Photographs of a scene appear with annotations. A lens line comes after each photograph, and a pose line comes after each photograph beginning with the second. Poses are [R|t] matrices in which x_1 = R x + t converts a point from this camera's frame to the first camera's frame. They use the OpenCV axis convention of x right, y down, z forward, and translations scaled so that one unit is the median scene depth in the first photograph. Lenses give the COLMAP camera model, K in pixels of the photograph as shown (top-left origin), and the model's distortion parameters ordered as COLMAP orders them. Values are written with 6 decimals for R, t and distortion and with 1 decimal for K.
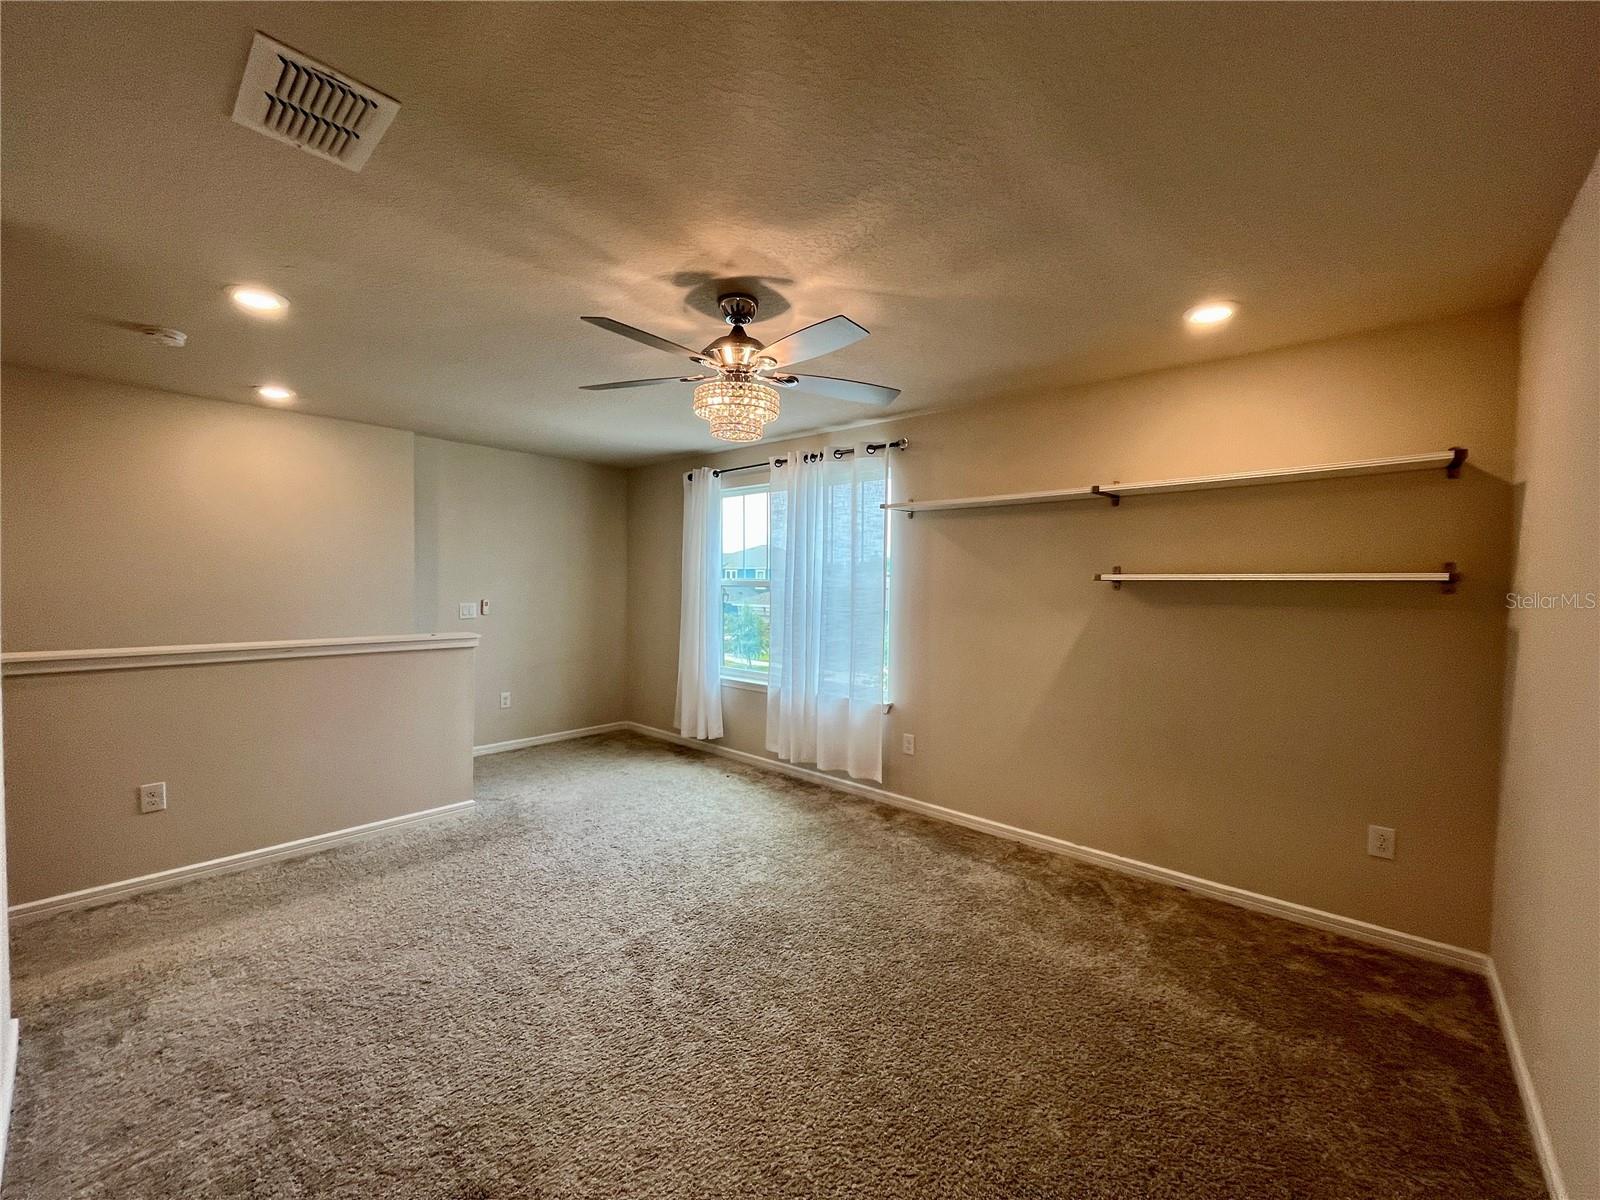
lens RADIAL K [[646.6, 0, 800.0], [0, 646.6, 600.0], [0, 0, 1]] dist [-0.002704, -0.000459]
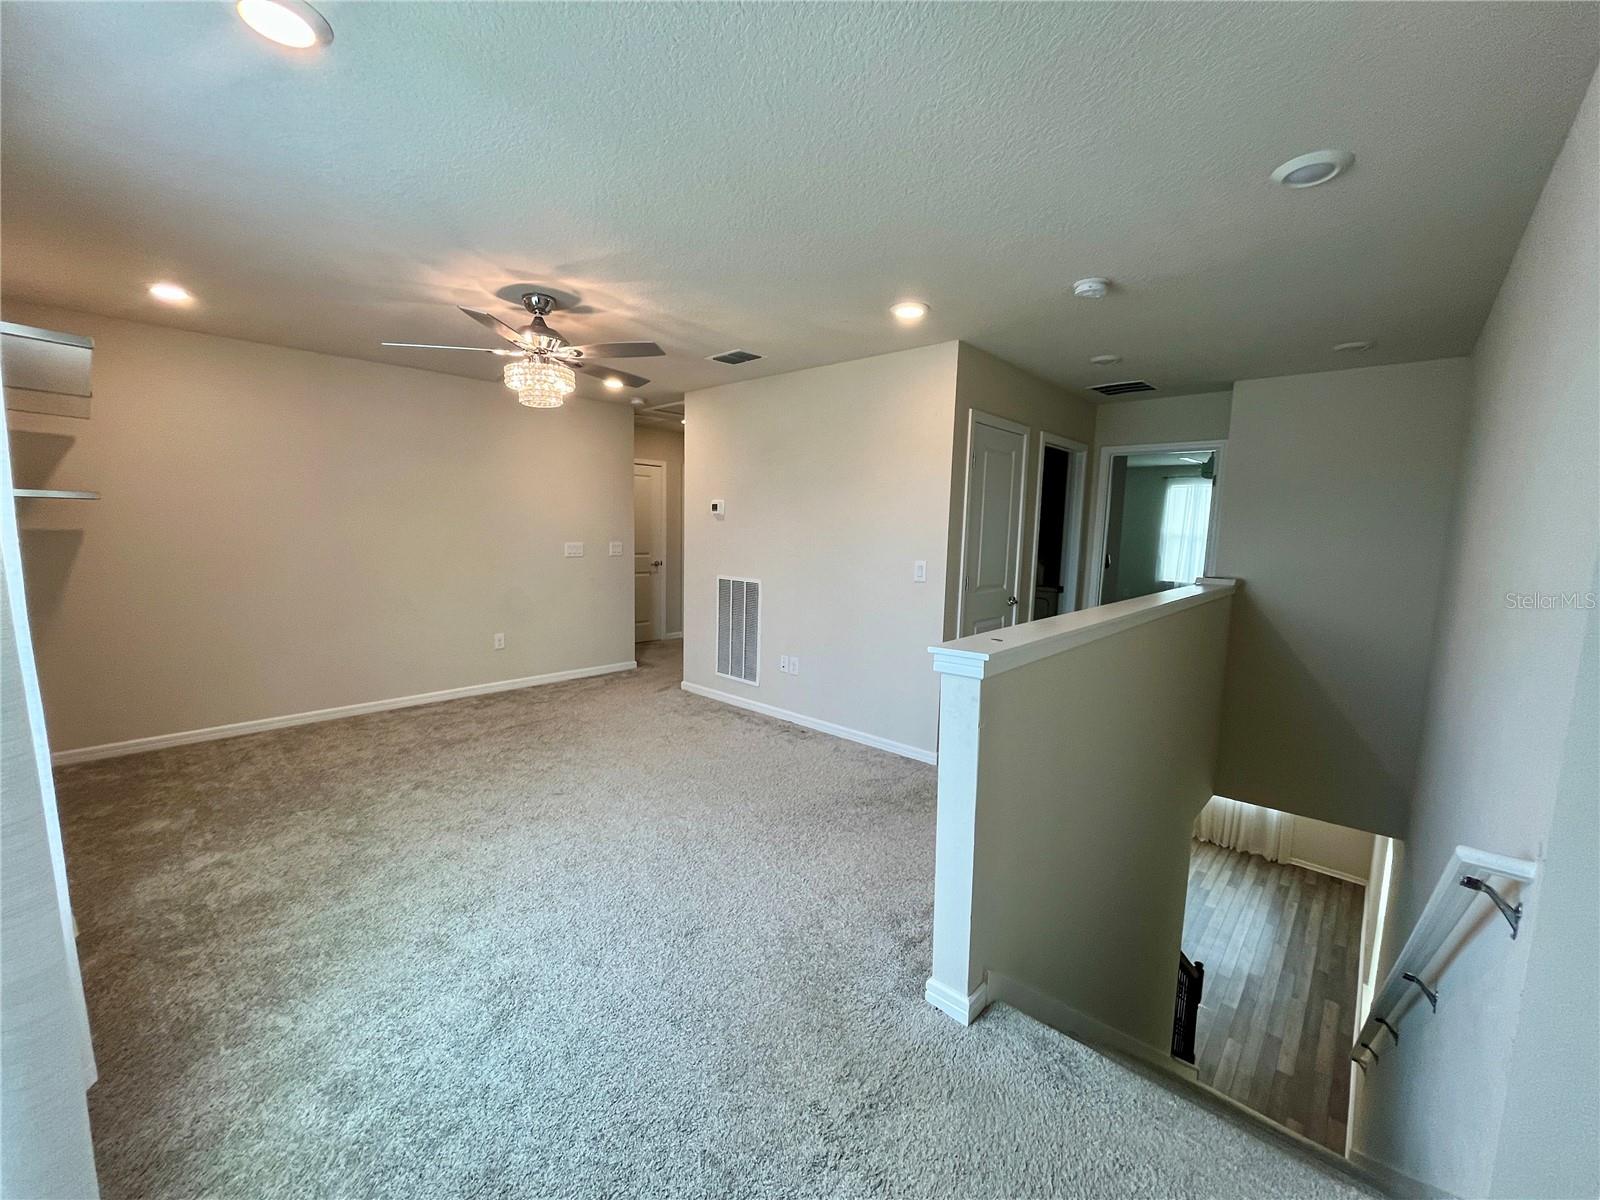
lens RADIAL K [[646.6, 0, 800.0], [0, 646.6, 600.0], [0, 0, 1]] dist [-0.002704, -0.000459]
pose [[-0.999436, -0.033526, -0.001975, -0.660944], [-0.033486, 0.990328, 0.134646, -0.053940], [-0.002559, 0.134637, -0.990892, 2.451261]]
